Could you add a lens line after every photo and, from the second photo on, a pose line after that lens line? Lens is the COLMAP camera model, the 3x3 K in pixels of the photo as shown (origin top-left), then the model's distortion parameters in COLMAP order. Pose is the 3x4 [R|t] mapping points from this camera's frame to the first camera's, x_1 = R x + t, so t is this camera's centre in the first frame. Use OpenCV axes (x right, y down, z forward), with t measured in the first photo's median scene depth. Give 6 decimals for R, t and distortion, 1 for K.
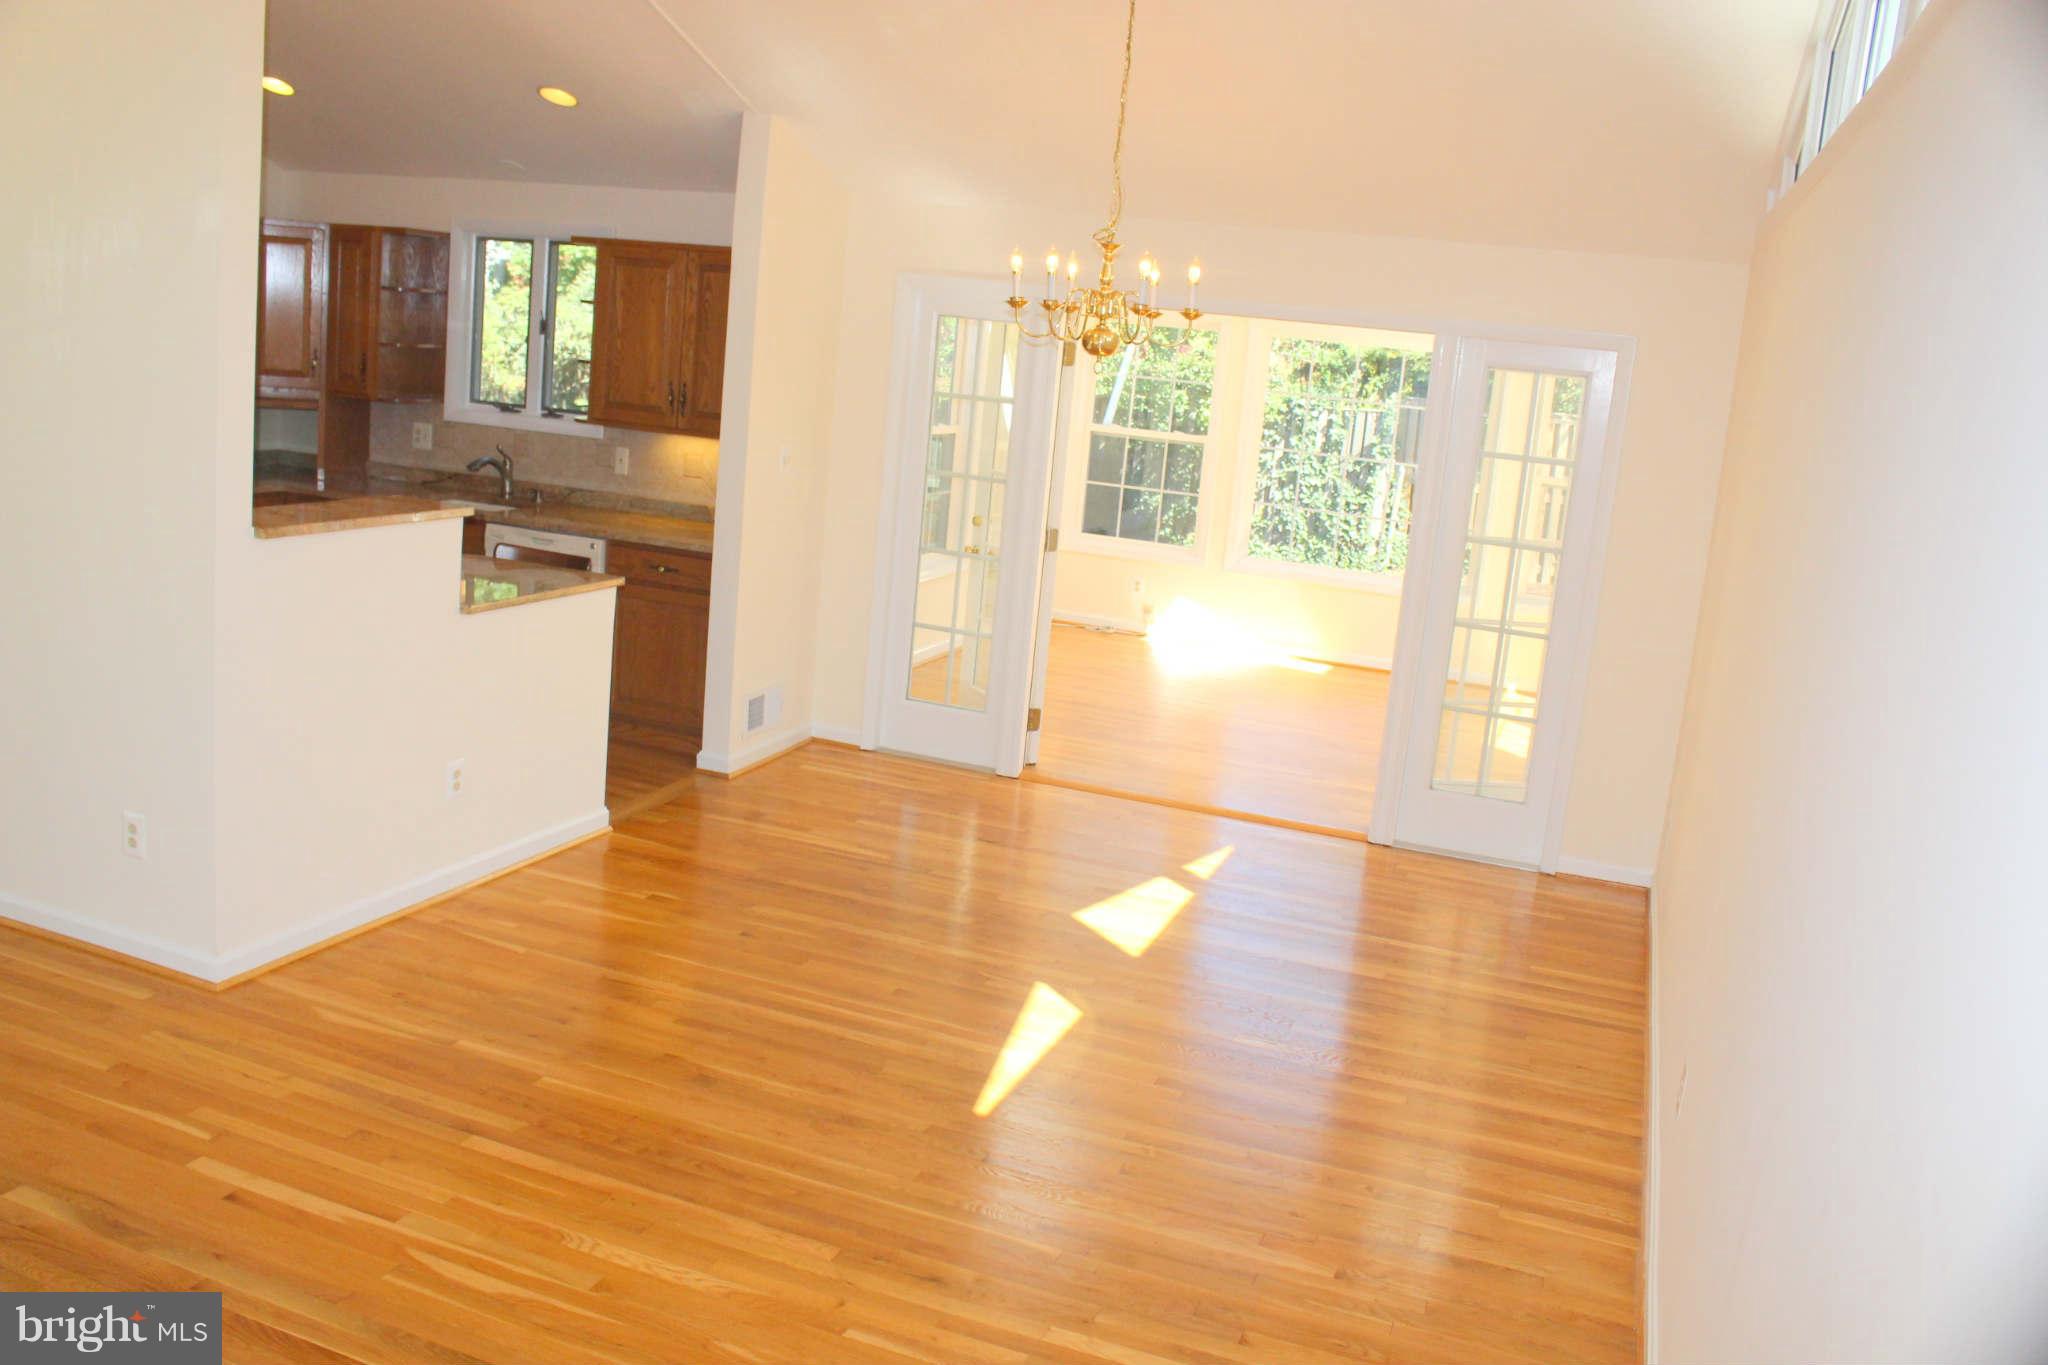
lens RADIAL K [[1748.8, 0, 1024.0], [0, 1748.8, 682.5], [0, 0, 1]] dist [-0.147928, 0.124228]
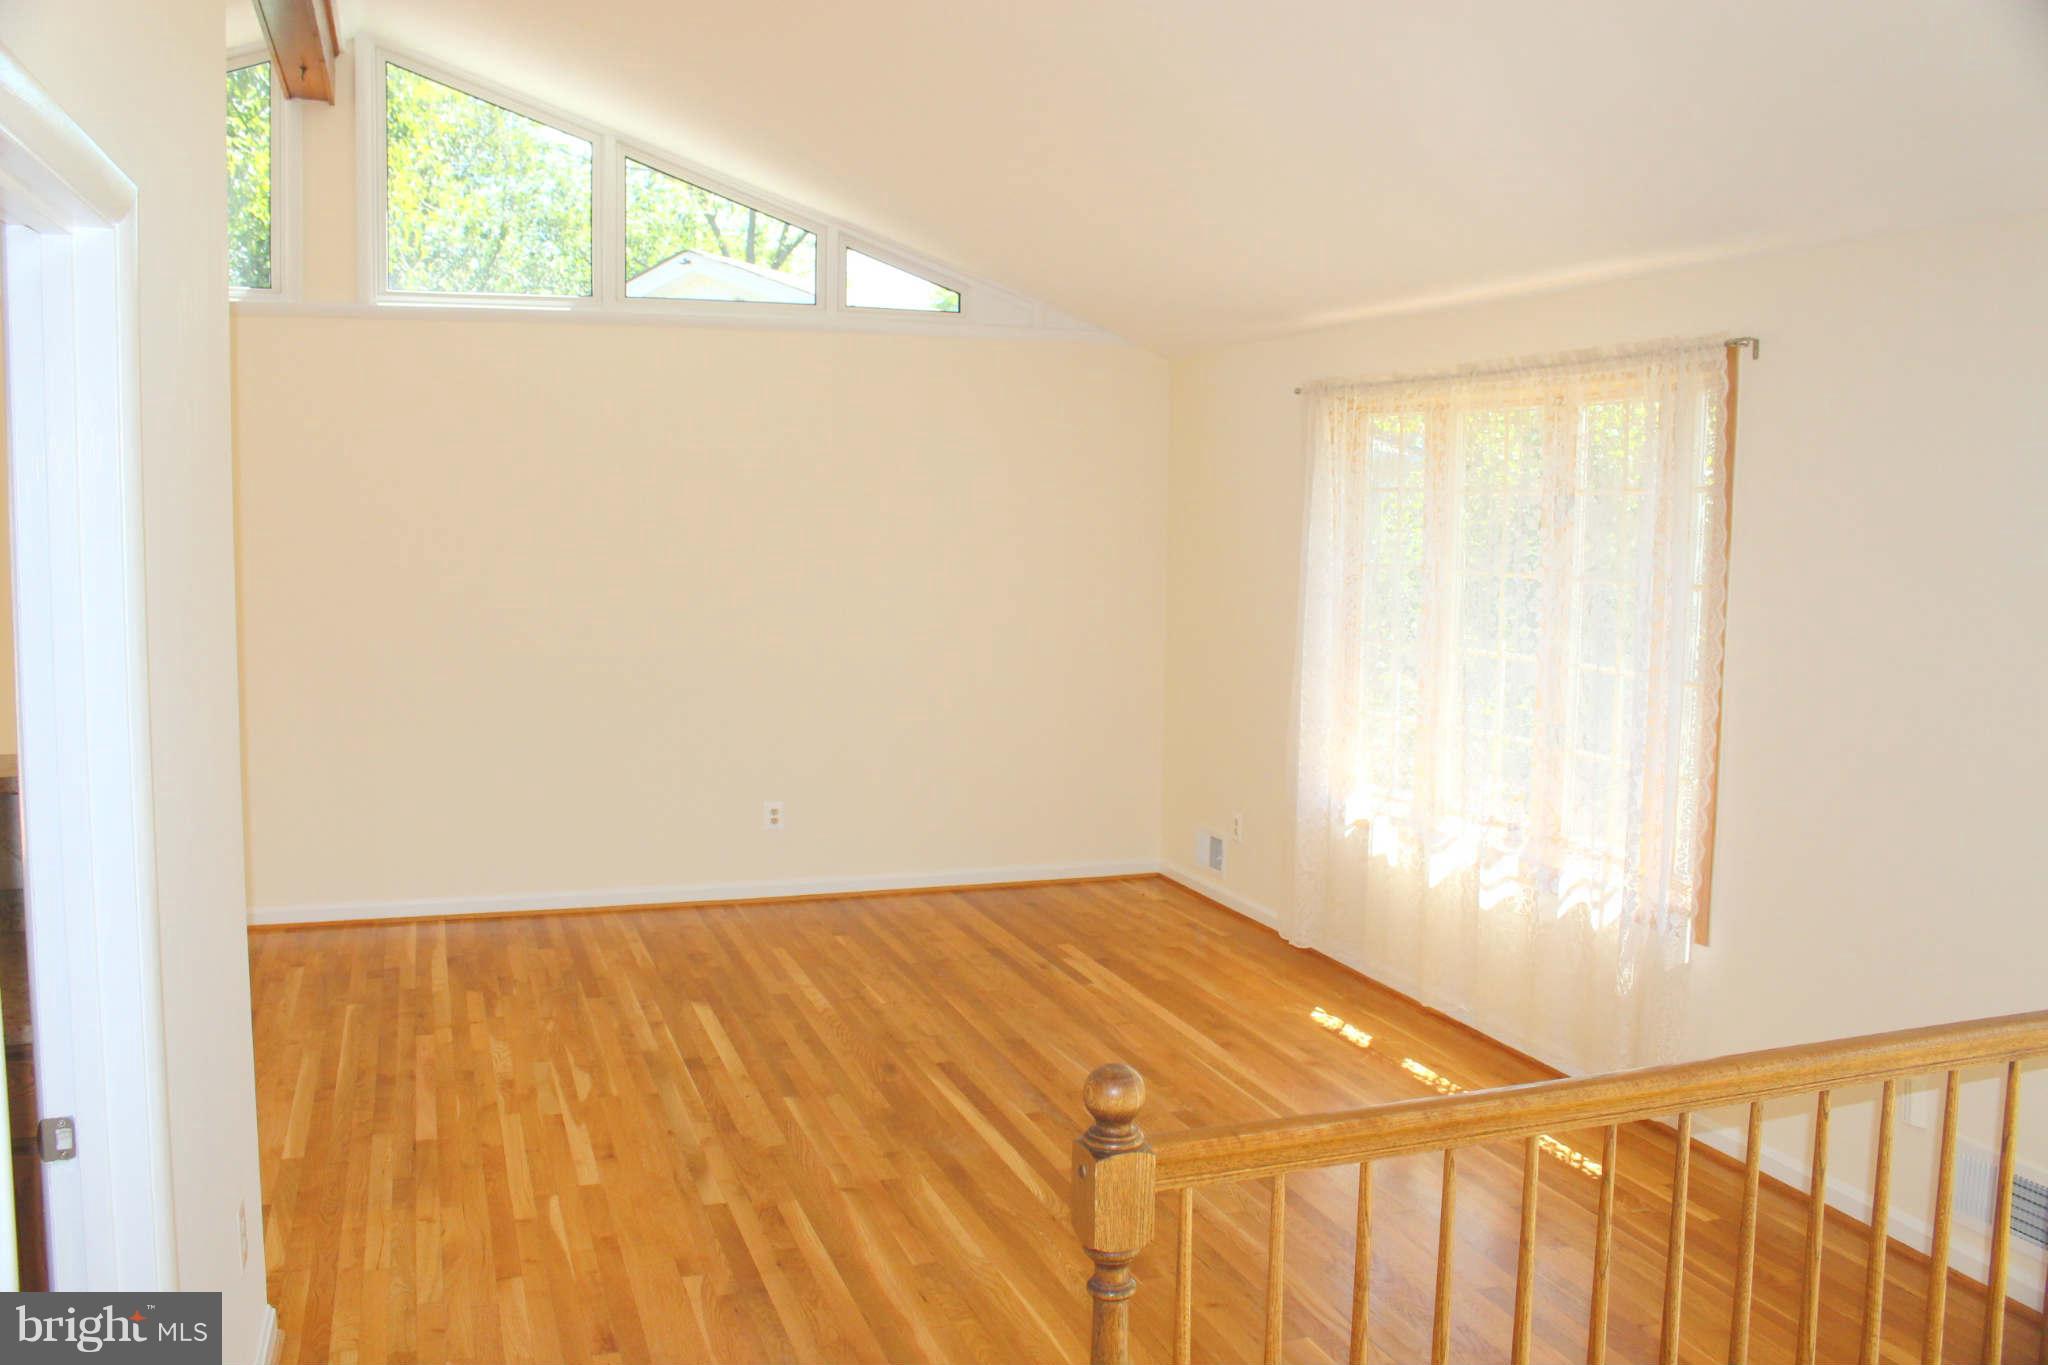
lens RADIAL K [[1675.2, 0, 988.3], [0, 1675.2, 681.4], [0, 0, 1]] dist [-0.002737, -0.000655]
pose [[-0.648778, -0.169195, 0.741930, -1.329643], [0.084514, 0.952918, 0.291213, -0.328611], [-0.756270, 0.251636, -0.603933, 1.268639]]
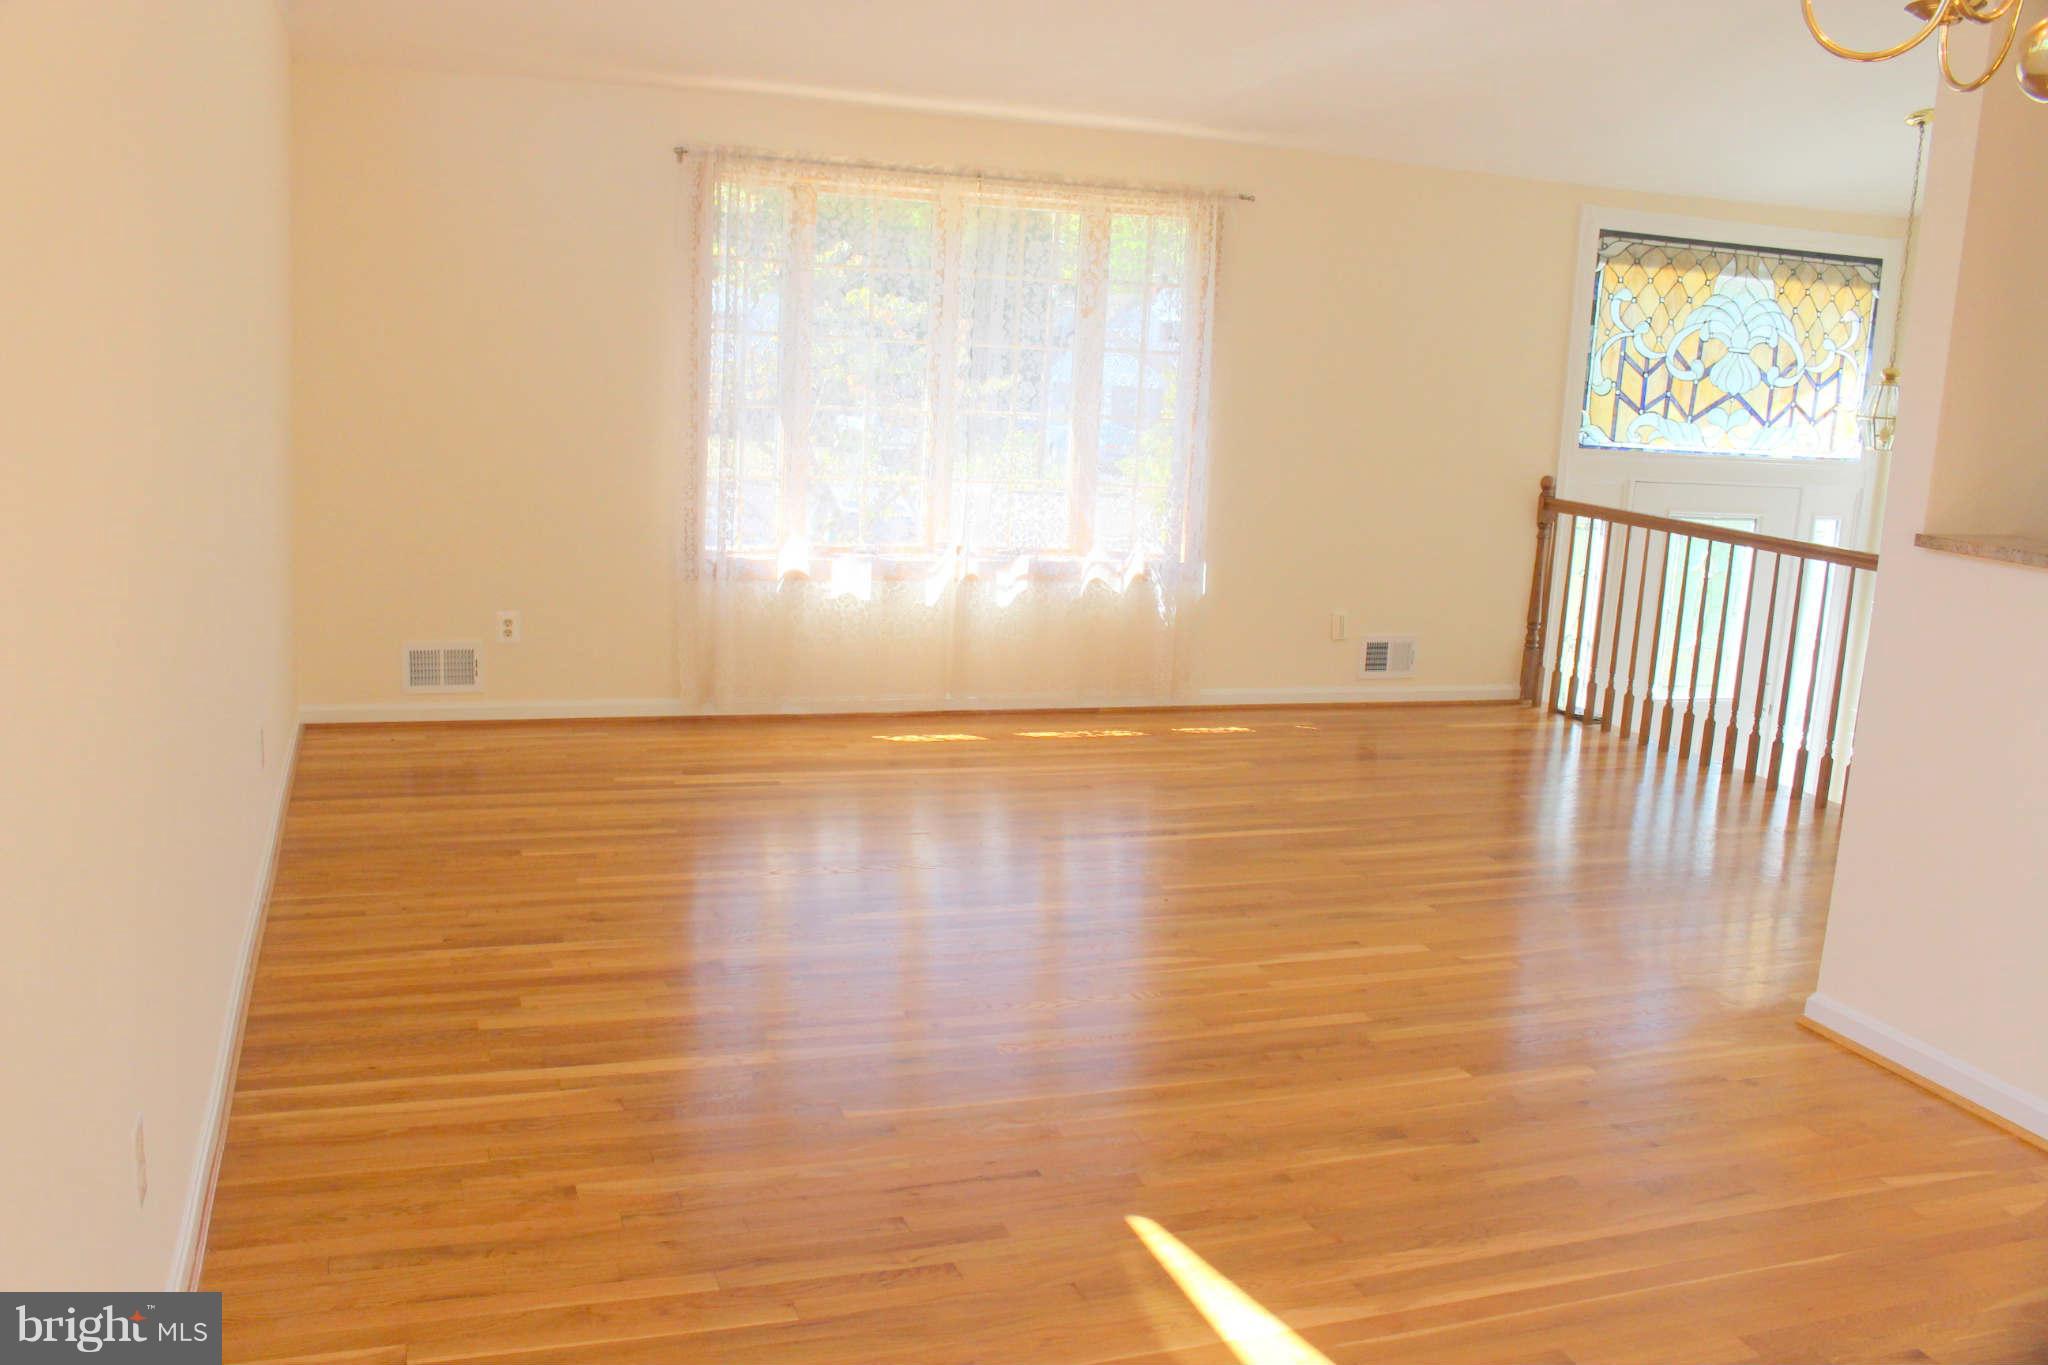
lens RADIAL K [[1748.8, 0, 1024.0], [0, 1748.8, 682.5], [0, 0, 1]] dist [-0.147928, 0.124228]
pose [[-0.749238, 0.017055, -0.662081, 0.538153], [-0.240585, 0.924372, 0.296068, -0.193101], [0.617058, 0.381112, -0.688471, 1.477600]]
